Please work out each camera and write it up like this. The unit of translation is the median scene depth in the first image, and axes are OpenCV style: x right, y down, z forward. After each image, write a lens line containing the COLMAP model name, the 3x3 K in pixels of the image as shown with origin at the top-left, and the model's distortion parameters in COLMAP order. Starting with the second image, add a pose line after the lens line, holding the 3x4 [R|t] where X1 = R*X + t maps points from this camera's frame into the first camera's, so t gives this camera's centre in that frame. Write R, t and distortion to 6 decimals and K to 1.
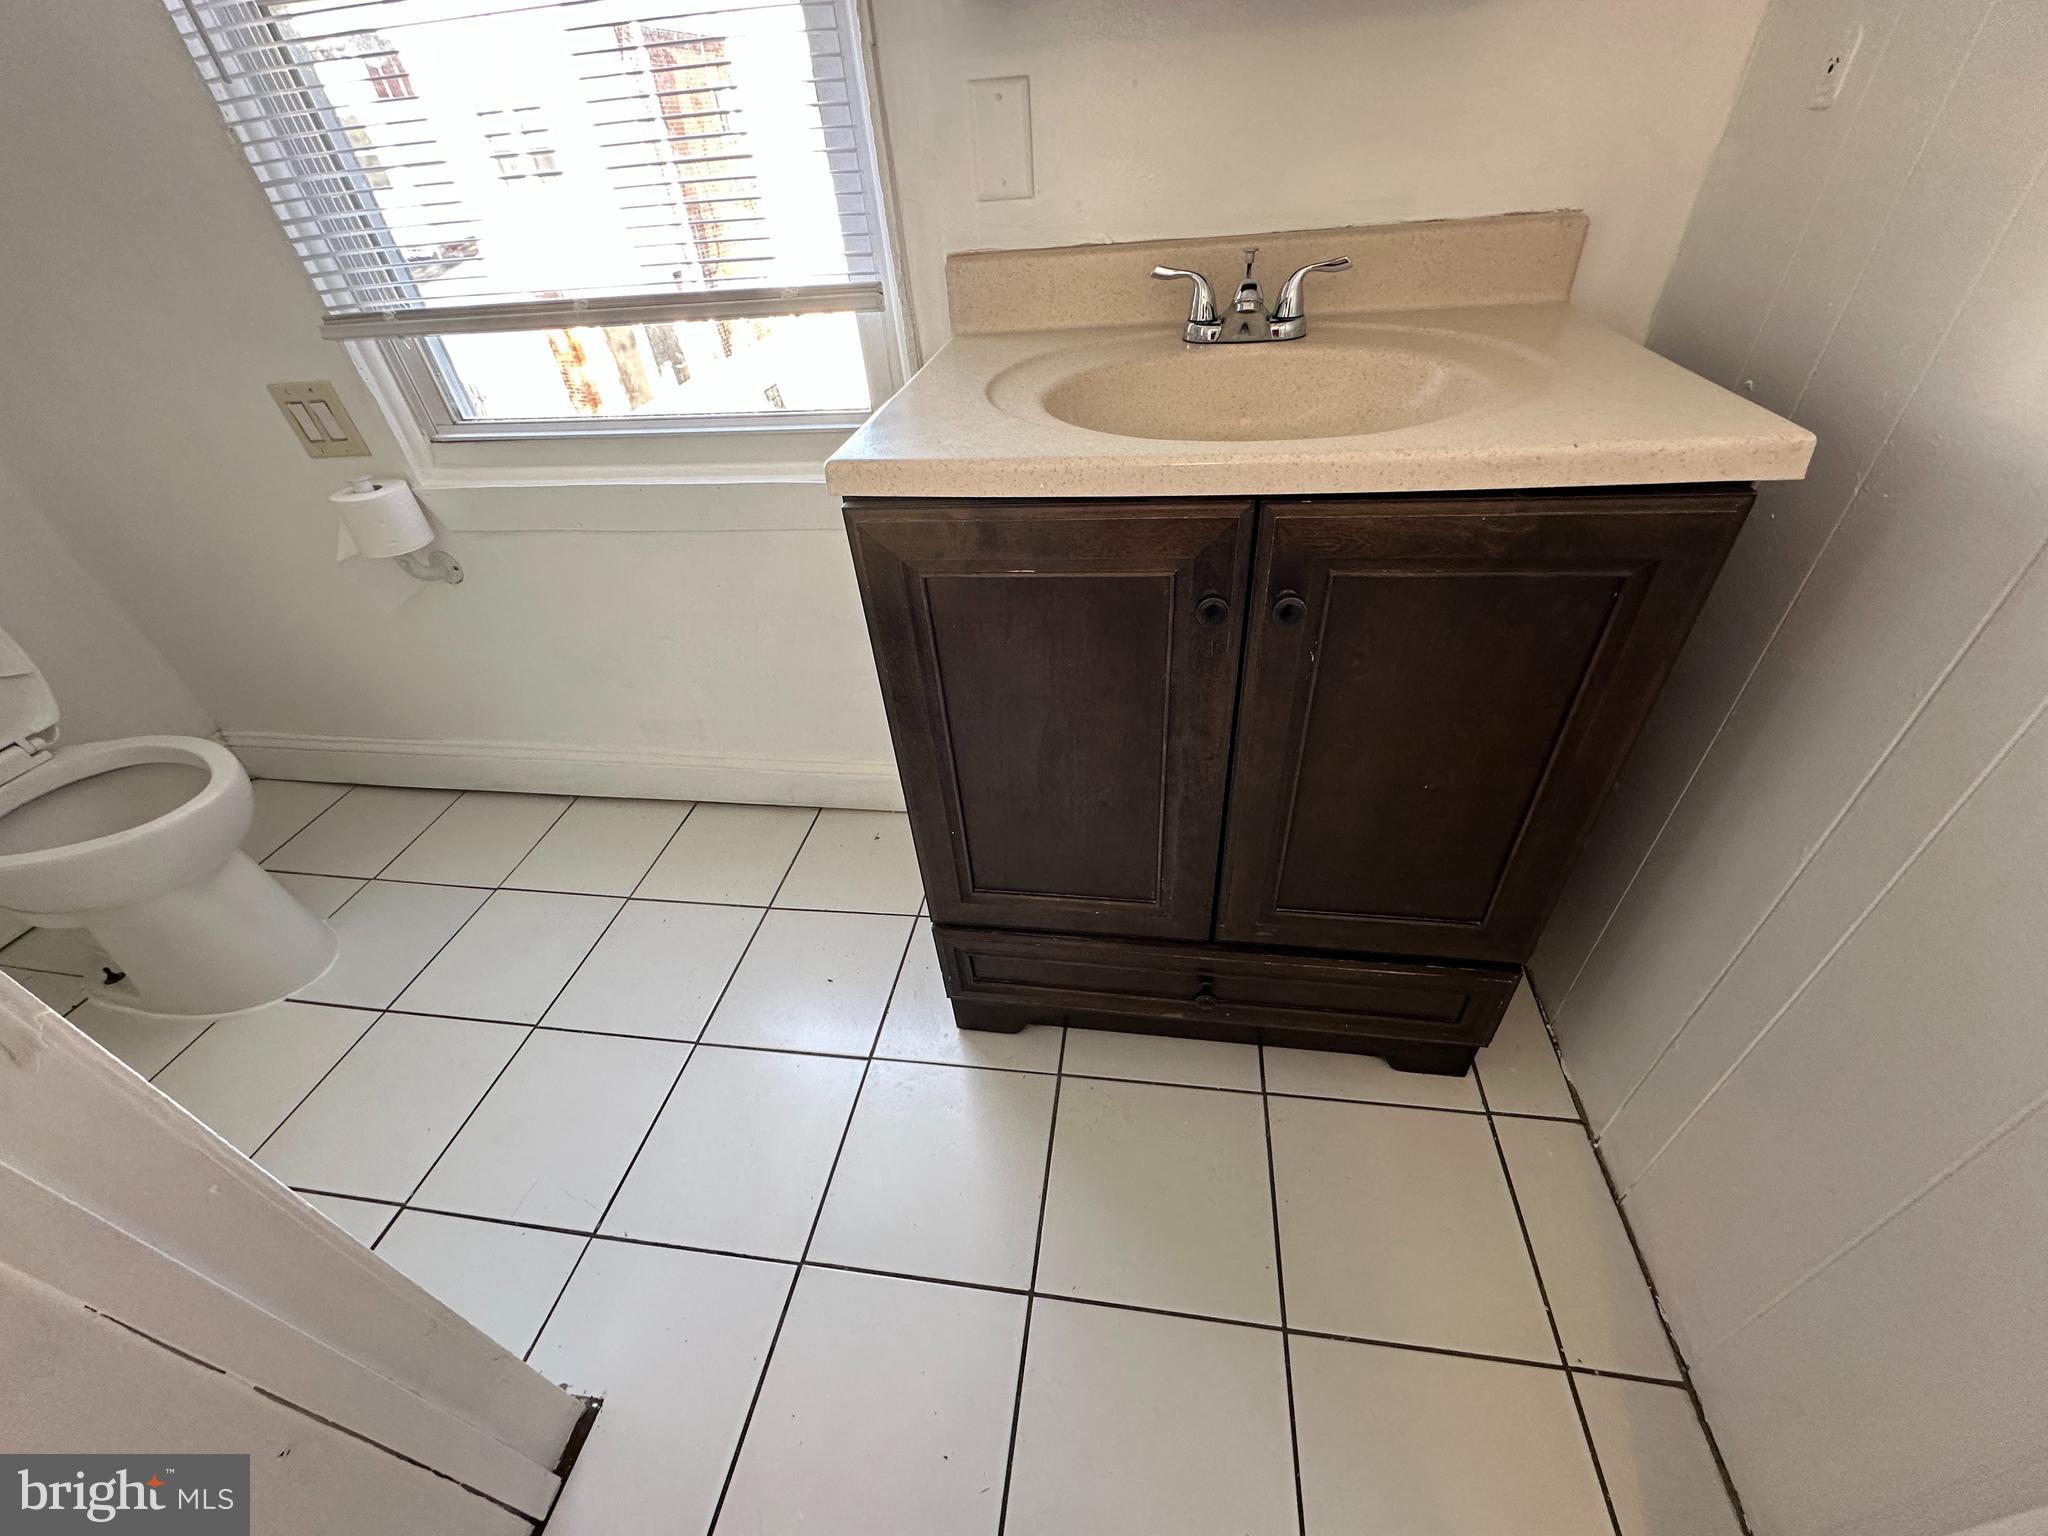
lens RADIAL K [[815.6, 0, 1024.0], [0, 815.6, 768.0], [0, 0, 1]] dist [0.000190, 0.000230]
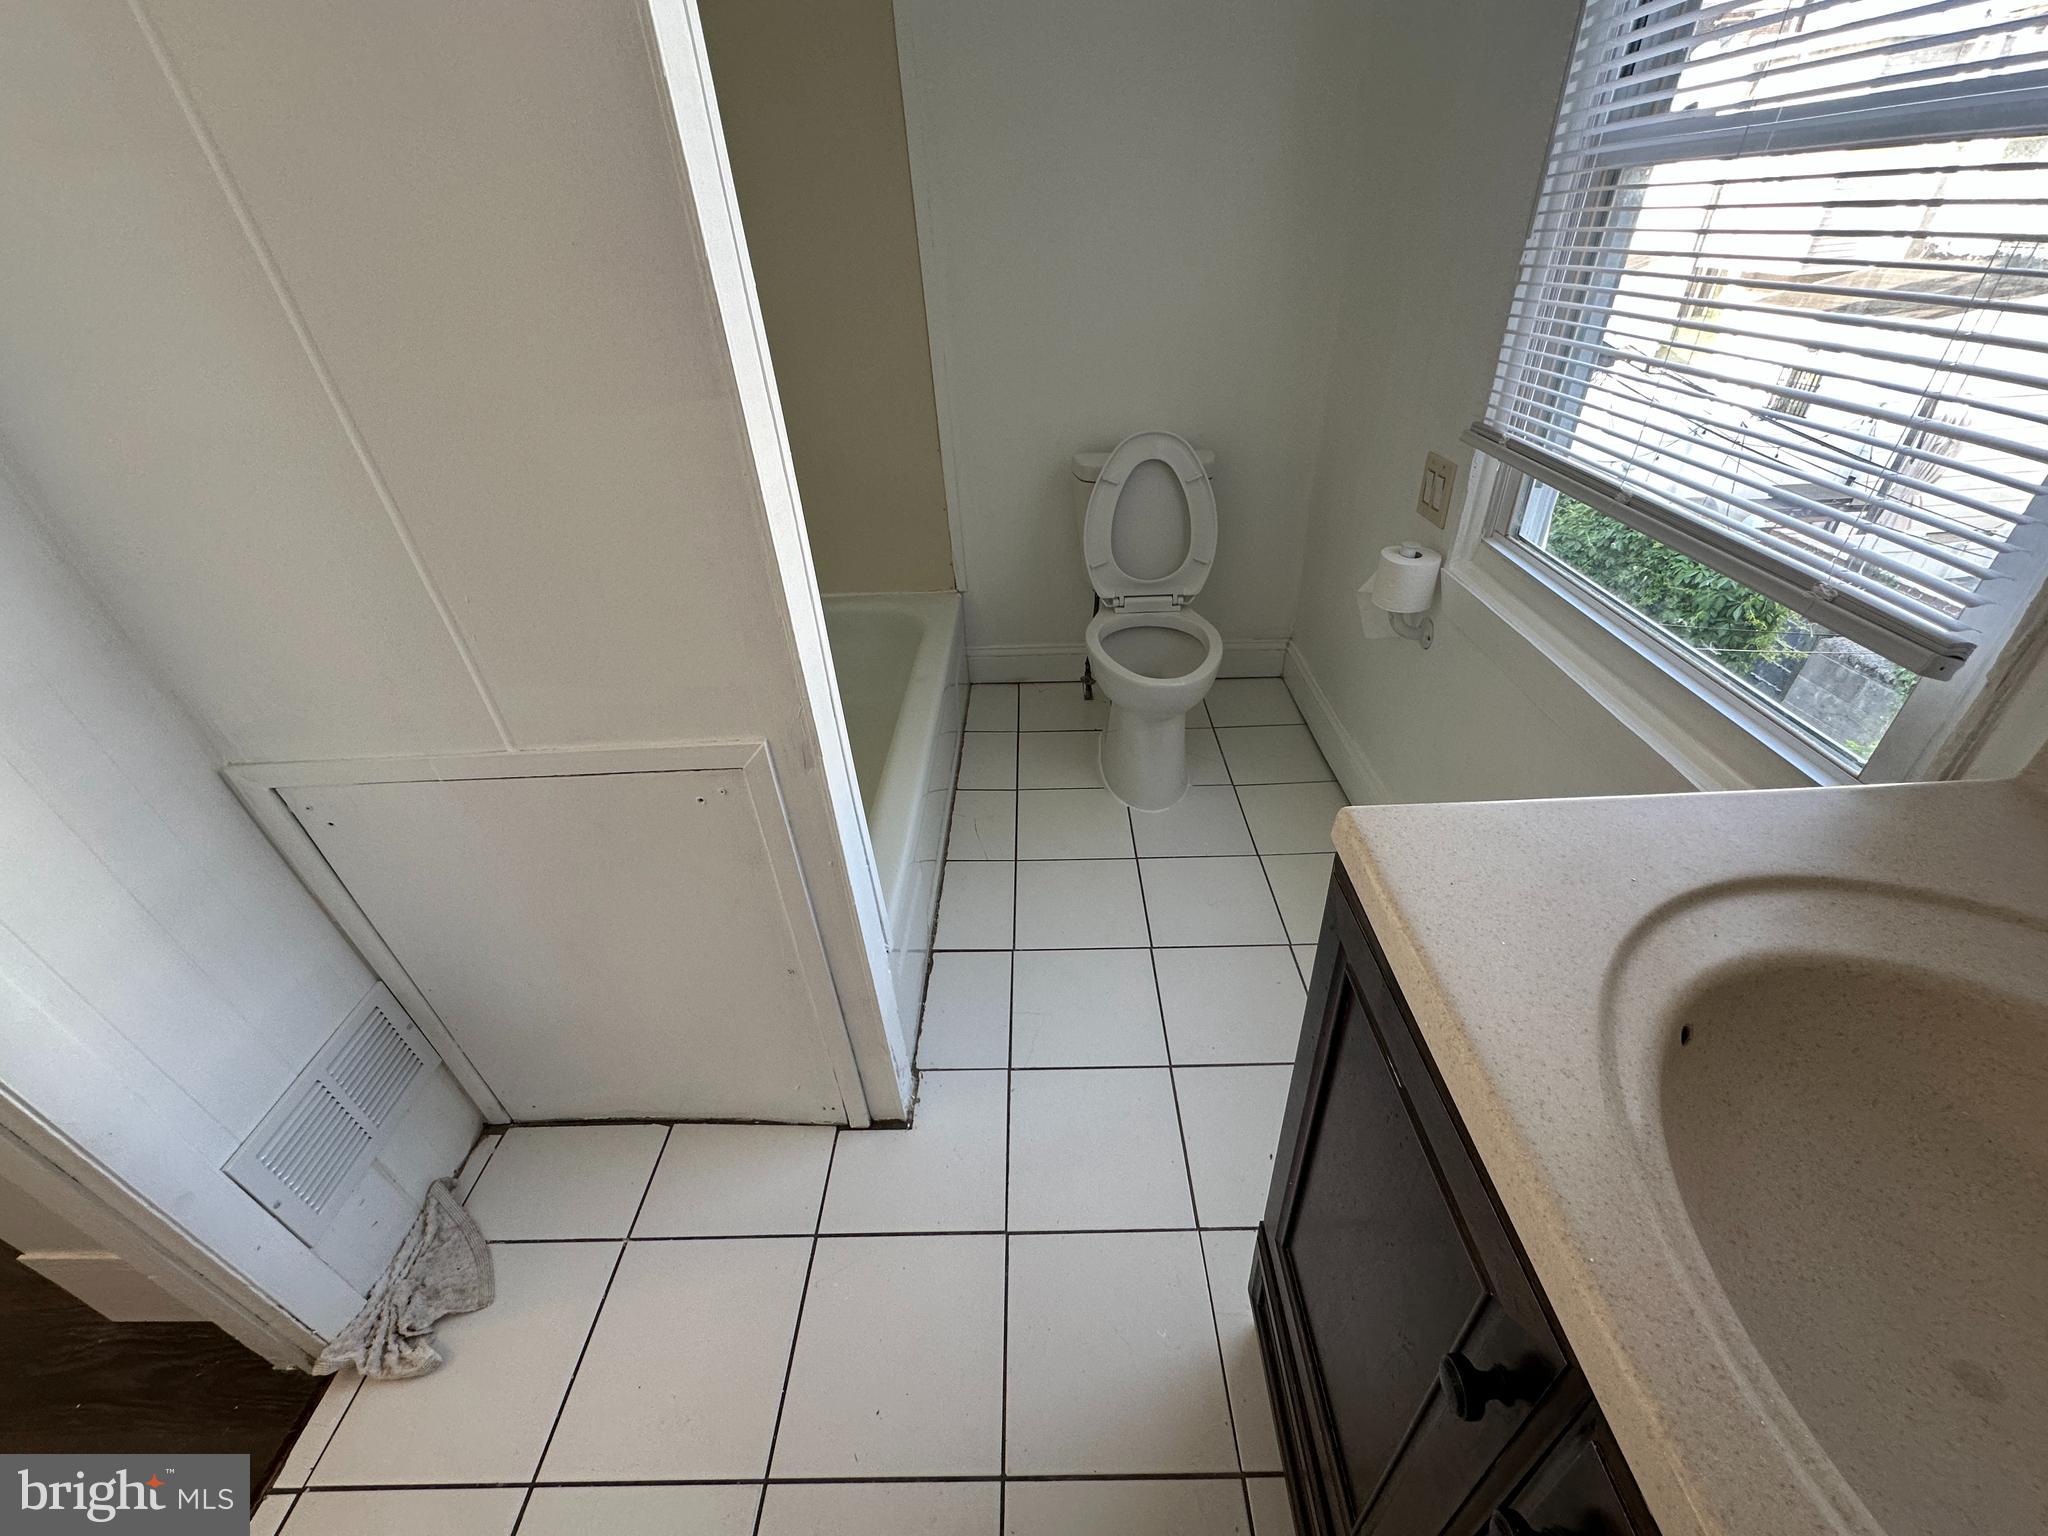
lens RADIAL K [[815.6, 0, 1024.0], [0, 815.6, 768.0], [0, 0, 1]] dist [0.000190, 0.000230]
pose [[0.152111, 0.603575, -0.782662, 0.196951], [-0.577687, 0.696824, 0.425105, -0.303032], [0.801960, 0.387471, 0.454672, 0.152115]]
